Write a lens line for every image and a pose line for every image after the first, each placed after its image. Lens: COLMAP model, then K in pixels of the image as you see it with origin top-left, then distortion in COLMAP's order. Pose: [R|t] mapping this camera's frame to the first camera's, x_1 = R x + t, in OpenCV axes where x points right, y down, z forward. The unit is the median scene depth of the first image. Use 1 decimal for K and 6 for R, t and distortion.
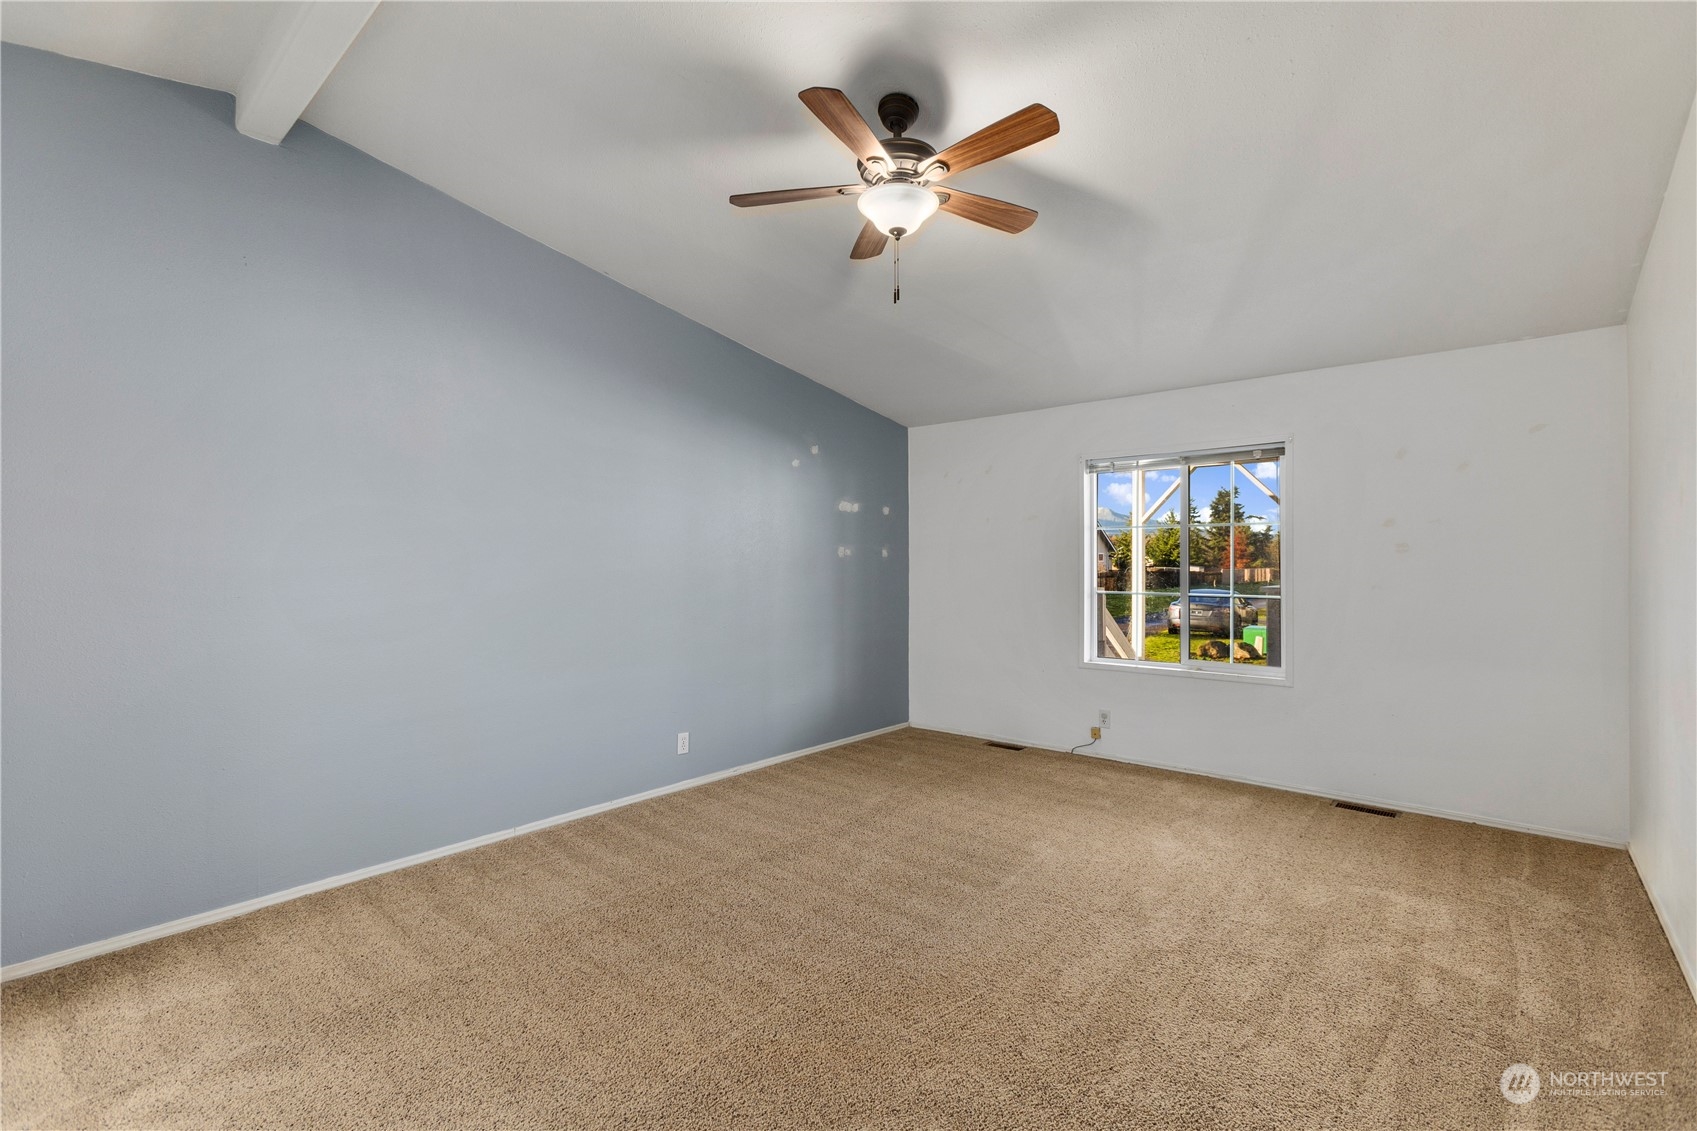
lens RADIAL K [[757.6, 0, 873.5], [0, 757.6, 560.6], [0, 0, 1]] dist [-0.008133, 0.004342]
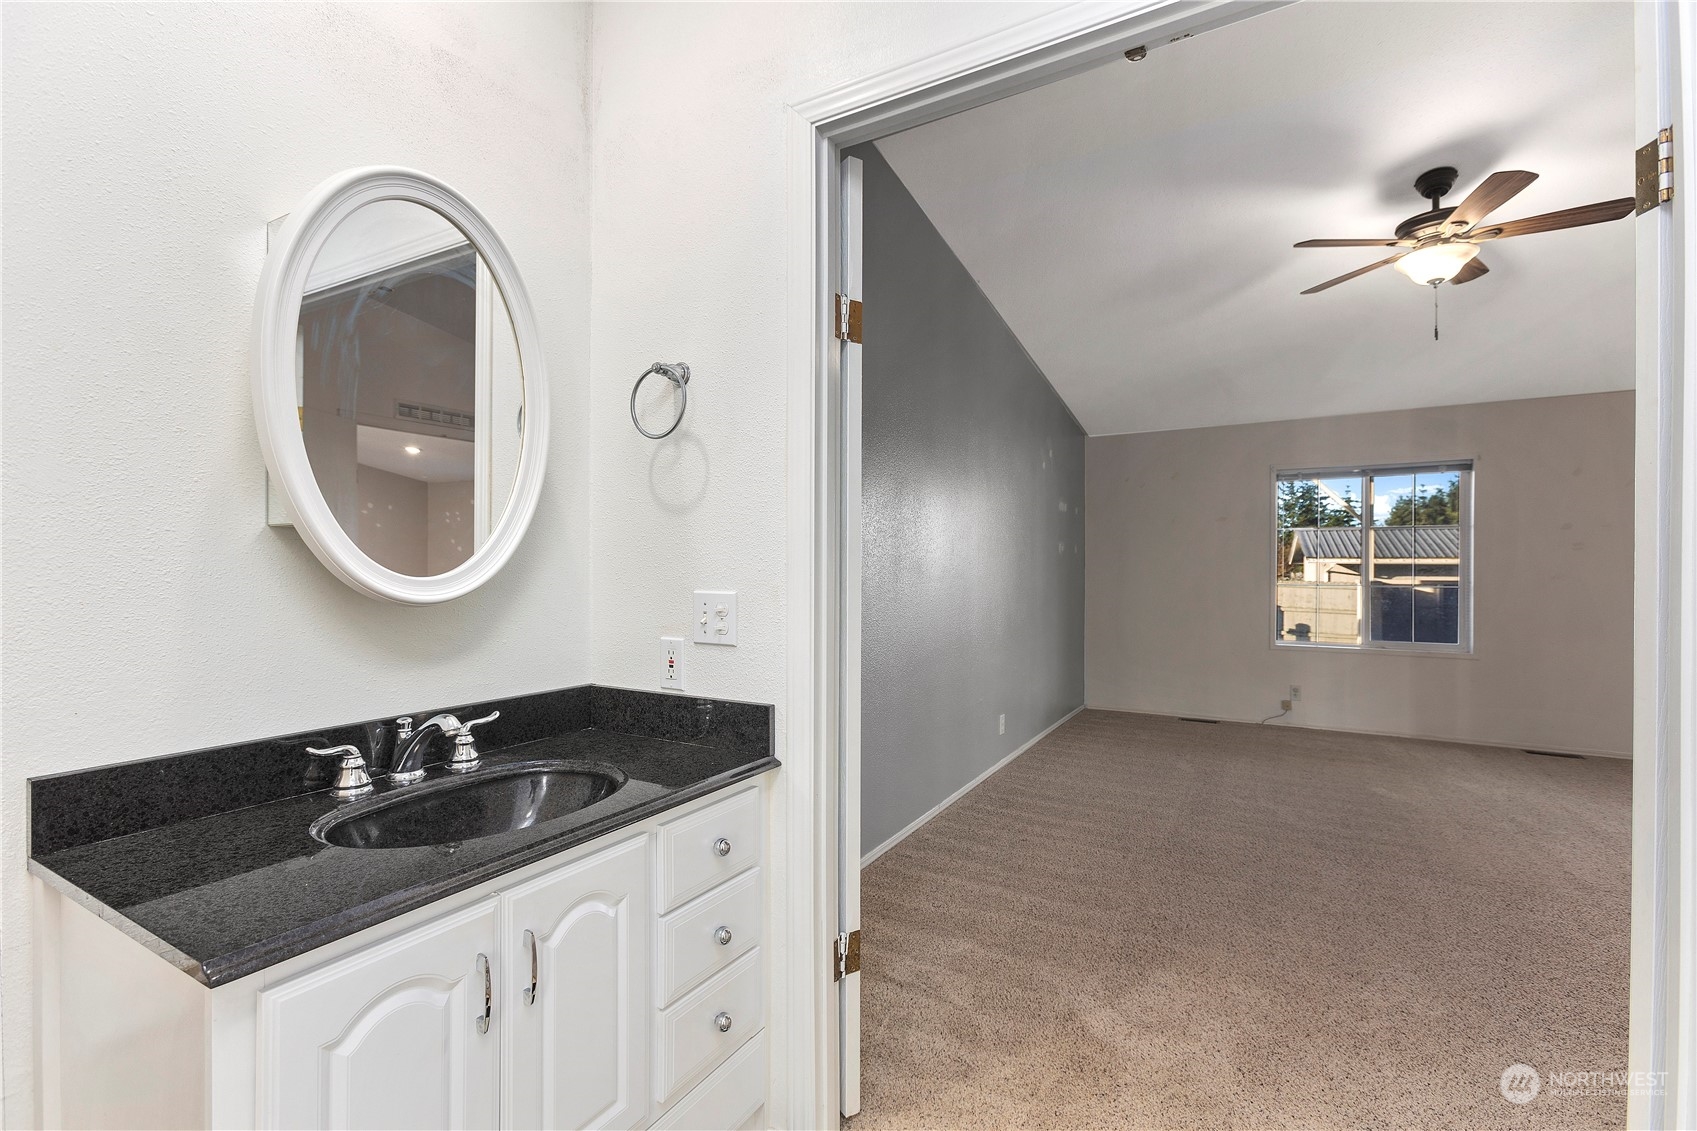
lens RADIAL K [[757.6, 0, 865.6], [0, 757.6, 568.8], [0, 0, 1]] dist [-0.008133, 0.004342]
pose [[0.982230, 0.001777, 0.187671, -0.541236], [-0.003238, 0.999967, 0.007483, 0.011481], [-0.187652, -0.007958, 0.982203, -0.013885]]
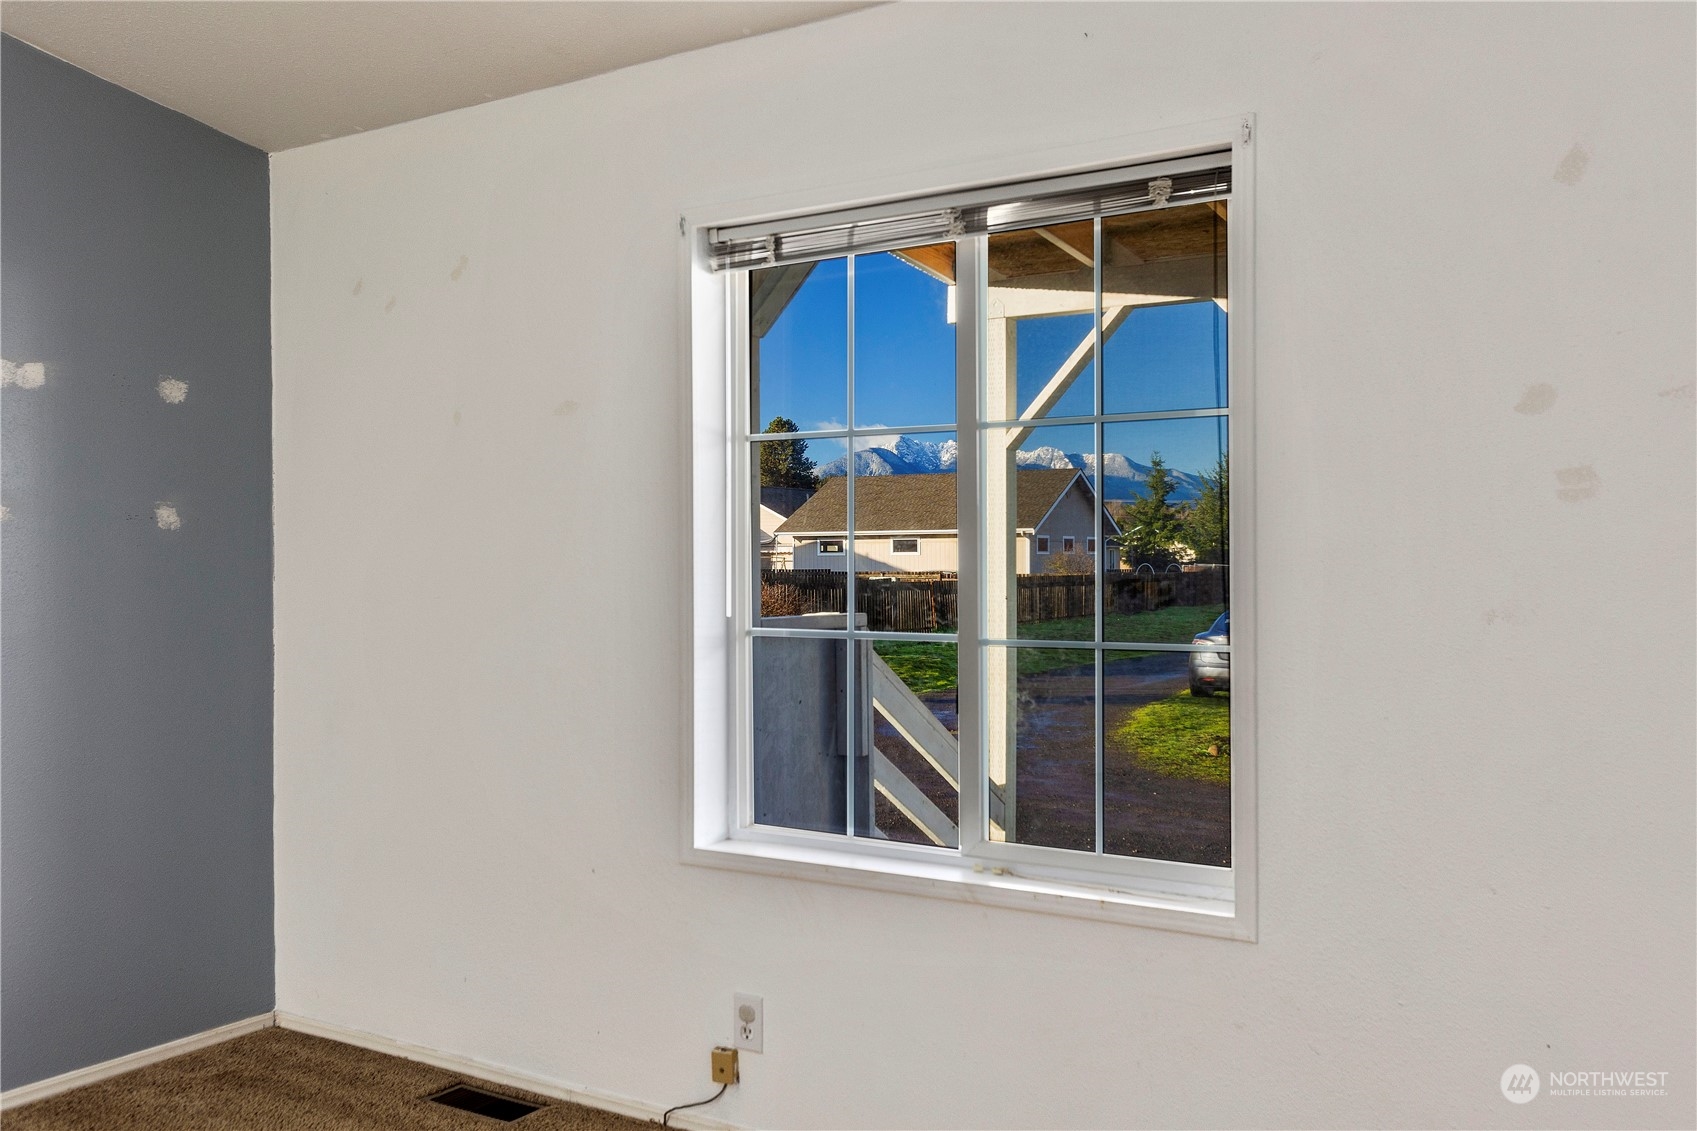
lens RADIAL K [[1420.3, 0, 913.8], [0, 1420.3, 551.3], [0, 0, 1]] dist [0.003557, 0.006193]
pose [[0.989662, -0.002460, 0.143397, 0.278207], [0.002738, 0.999995, -0.001744, 0.007668], [-0.143392, 0.002118, 0.989664, 0.372530]]
